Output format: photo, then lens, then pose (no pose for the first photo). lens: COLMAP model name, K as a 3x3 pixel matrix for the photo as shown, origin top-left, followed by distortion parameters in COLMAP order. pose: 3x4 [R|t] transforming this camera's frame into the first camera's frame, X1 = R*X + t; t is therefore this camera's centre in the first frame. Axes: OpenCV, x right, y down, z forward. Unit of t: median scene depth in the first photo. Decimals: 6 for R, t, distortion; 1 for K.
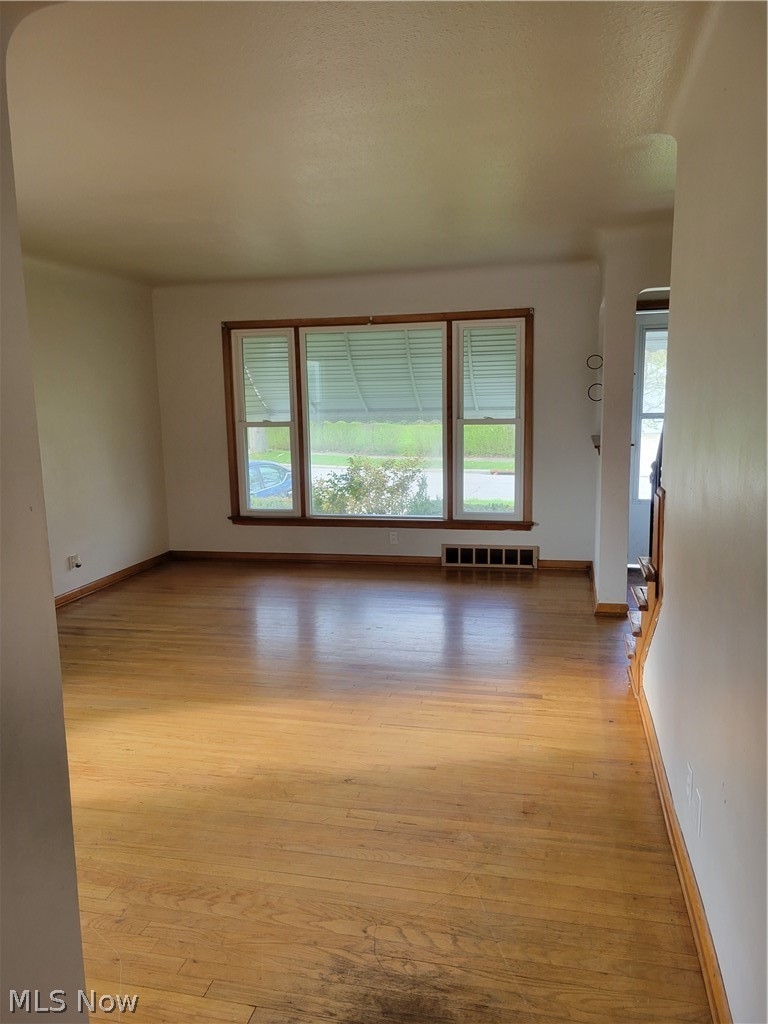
lens RADIAL K [[782.4, 0, 384.0], [0, 782.4, 512.0], [0, 0, 1]] dist [0.044341, -0.064834]
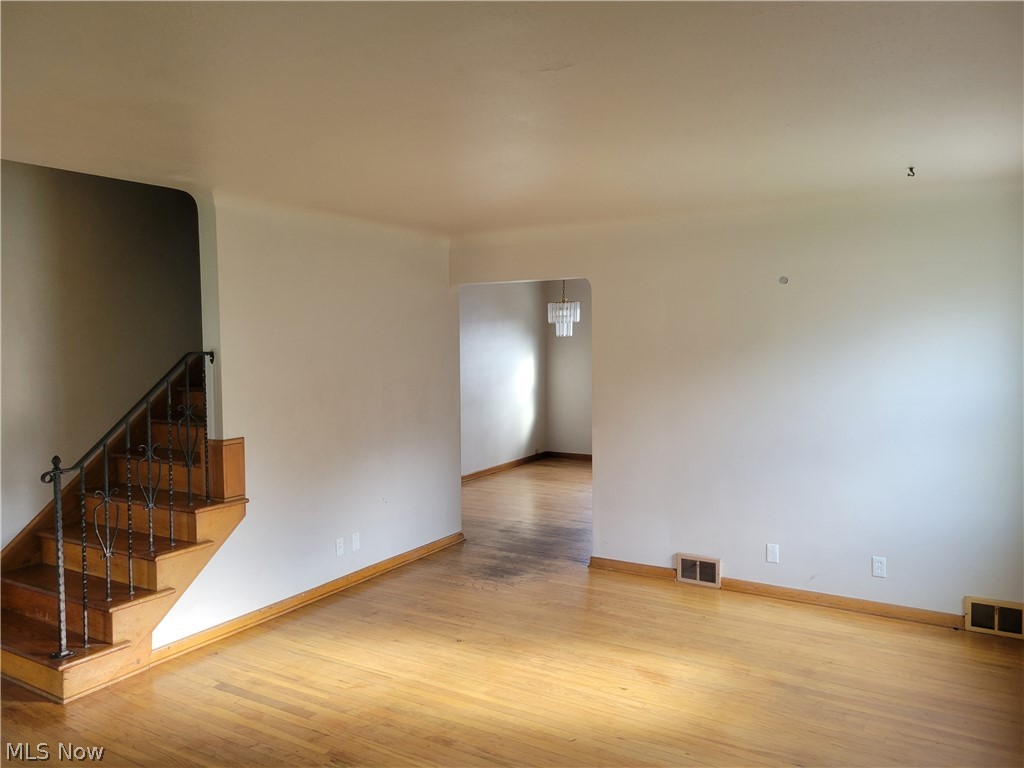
lens RADIAL K [[782.4, 0, 512.0], [0, 782.4, 384.0], [0, 0, 1]] dist [0.044341, -0.064834]
pose [[-0.950419, 0.008725, 0.310849, -0.546574], [0.071582, 0.978901, 0.191386, -0.350247], [-0.302621, 0.204148, -0.930991, 2.074021]]
